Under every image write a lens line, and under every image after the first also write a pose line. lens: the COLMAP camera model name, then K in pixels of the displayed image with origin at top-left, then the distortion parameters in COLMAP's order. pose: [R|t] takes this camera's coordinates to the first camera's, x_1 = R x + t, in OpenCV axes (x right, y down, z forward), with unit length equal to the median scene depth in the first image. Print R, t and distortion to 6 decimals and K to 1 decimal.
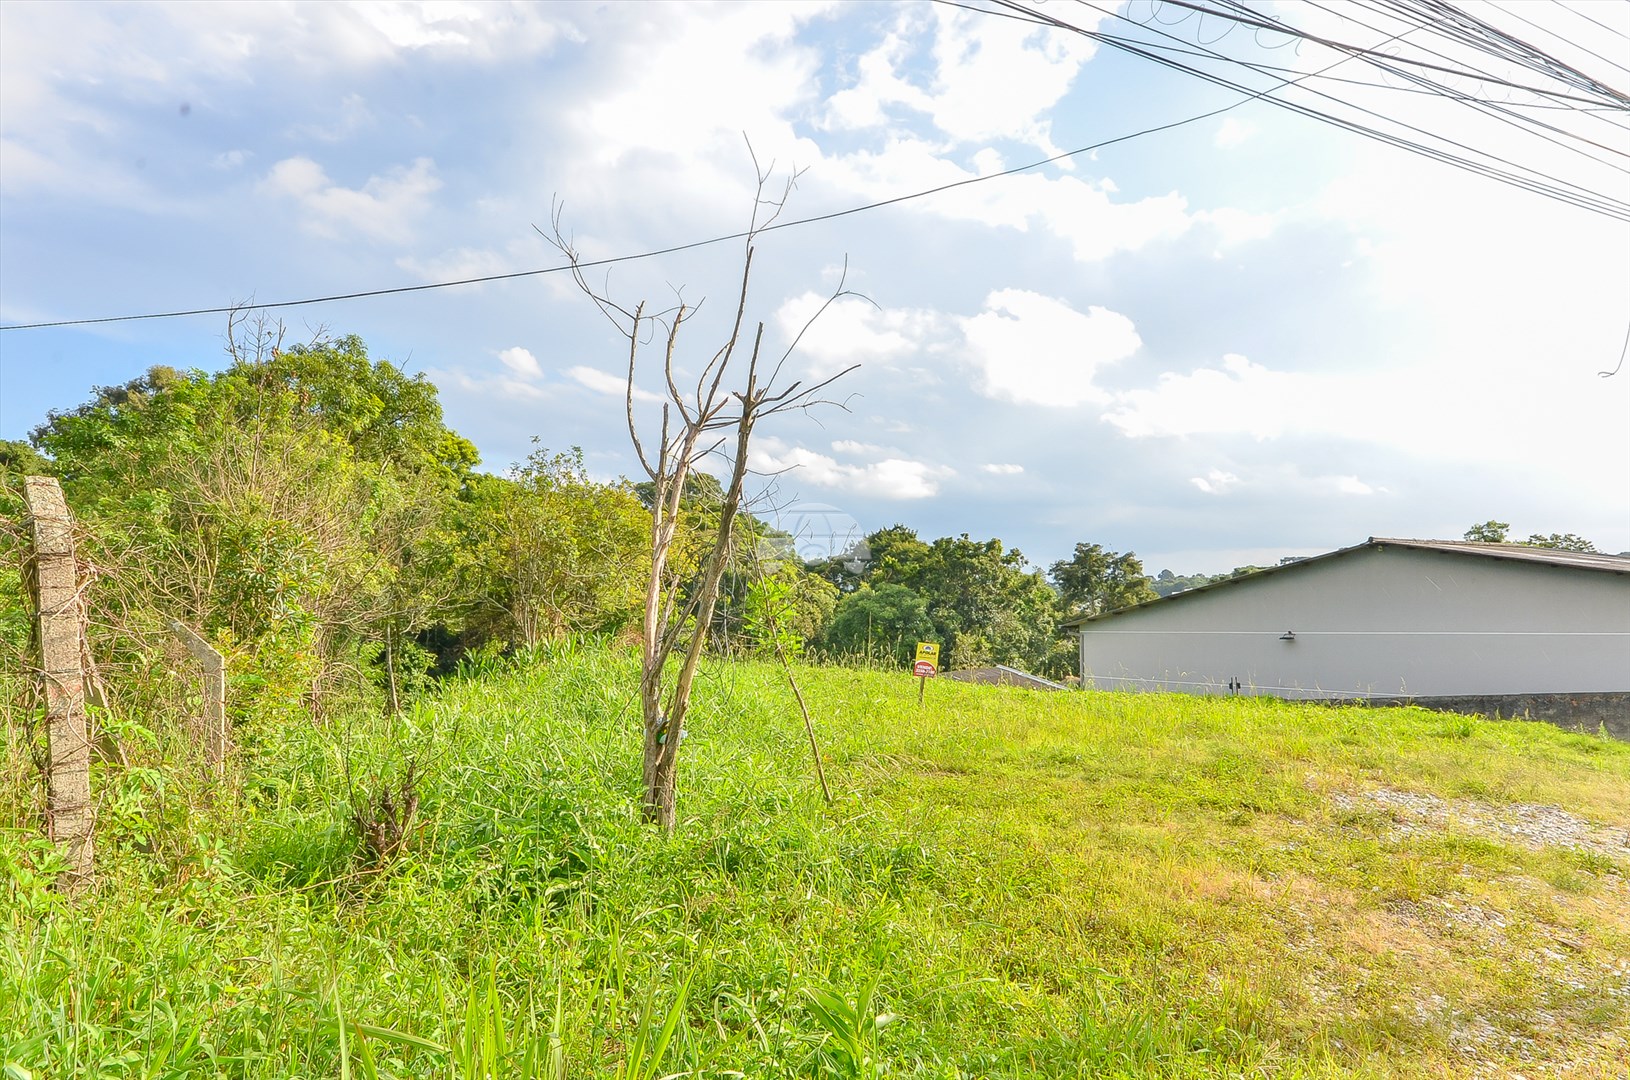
lens RADIAL K [[929.4, 0, 824.3], [0, 929.4, 537.0], [0, 0, 1]] dist [0.018323, 0.002584]
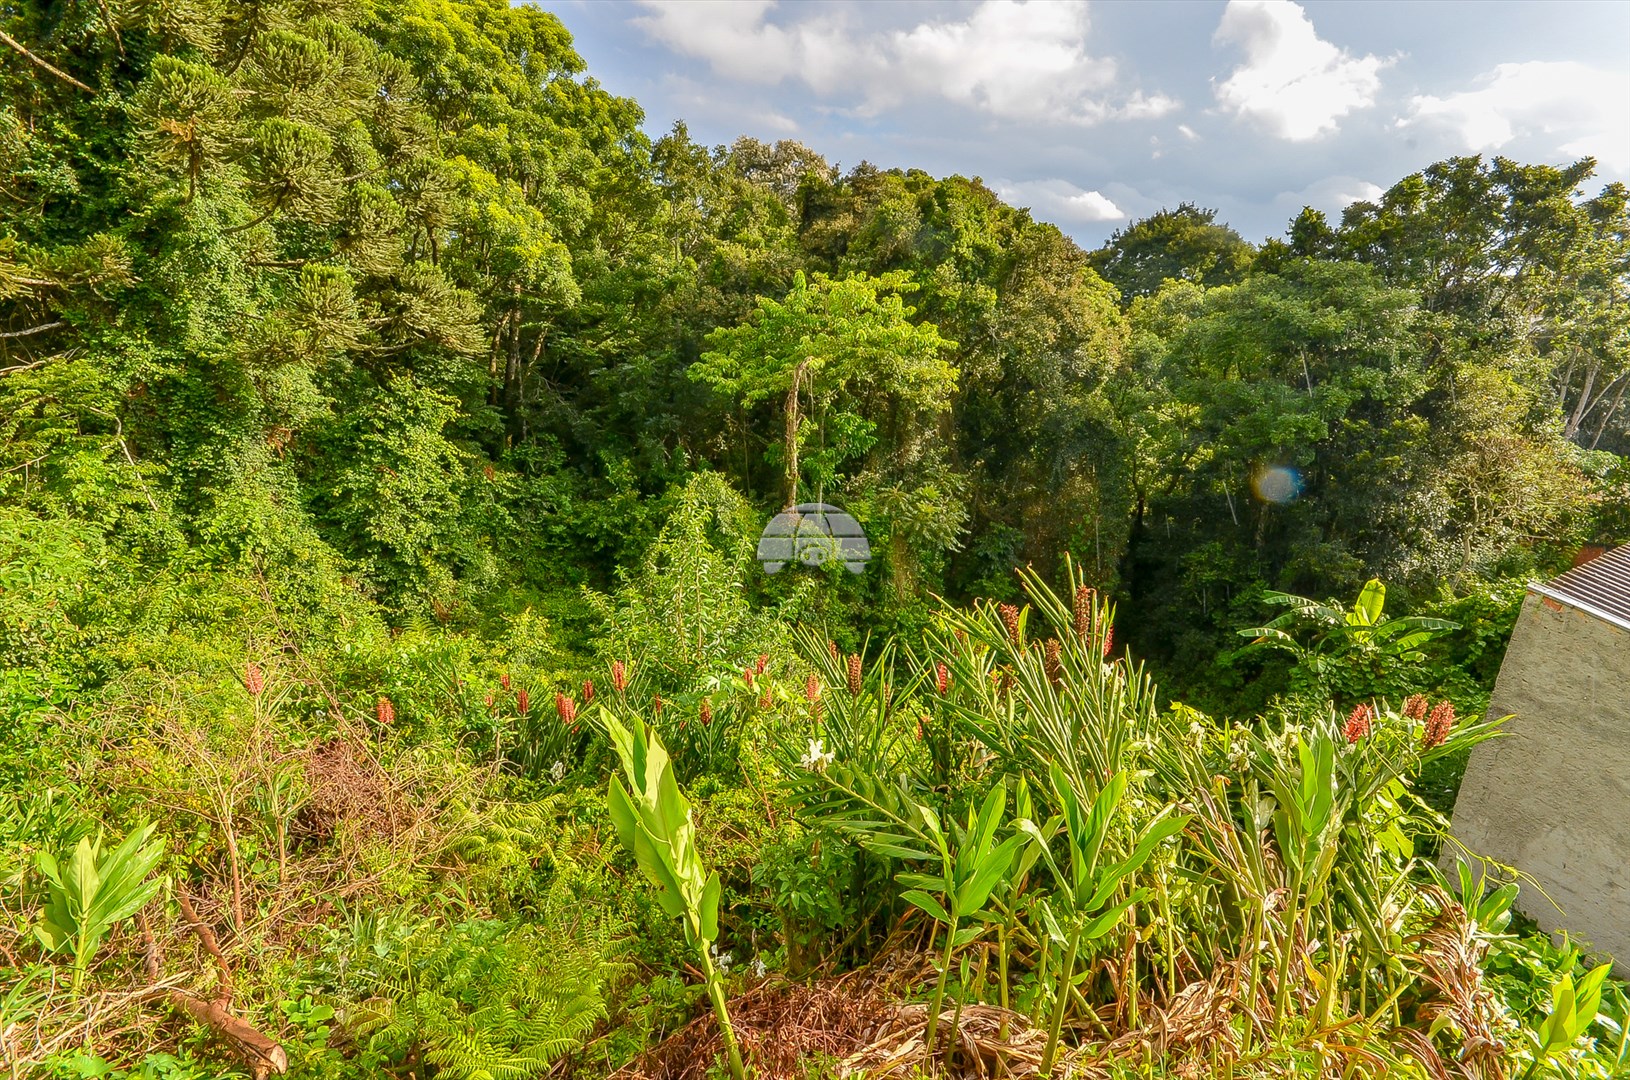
lens RADIAL K [[713.2, 0, 815.5], [0, 713.2, 557.5], [0, 0, 1]] dist [0.011466, -0.012397]
pose [[0.970698, 0.073485, -0.228791, -0.074219], [0.017716, 0.927620, 0.373104, 0.039460], [0.239649, -0.366225, 0.899137, 0.411946]]
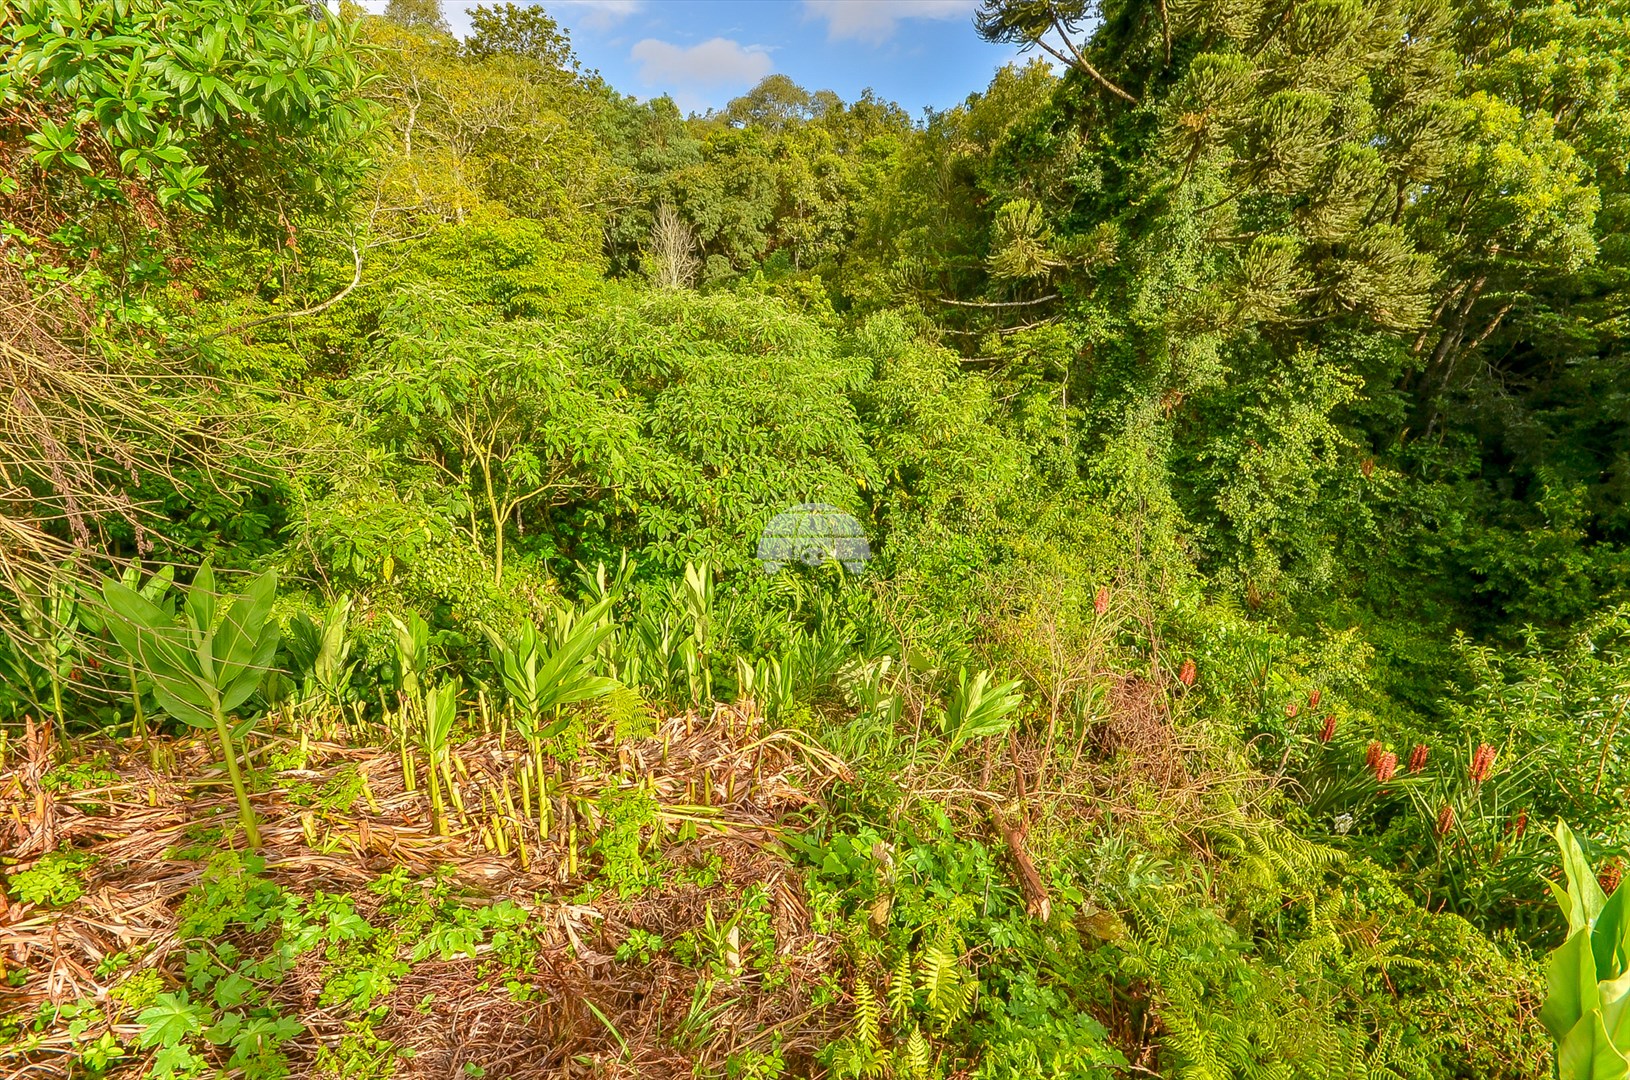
lens RADIAL K [[713.2, 0, 818.3], [0, 713.2, 555.5], [0, 0, 1]] dist [0.011466, -0.012397]
pose [[0.243375, 0.323897, -0.914253, -0.077170], [0.074958, 0.933495, 0.350668, 0.039453], [0.967031, -0.153875, 0.202911, 0.409766]]
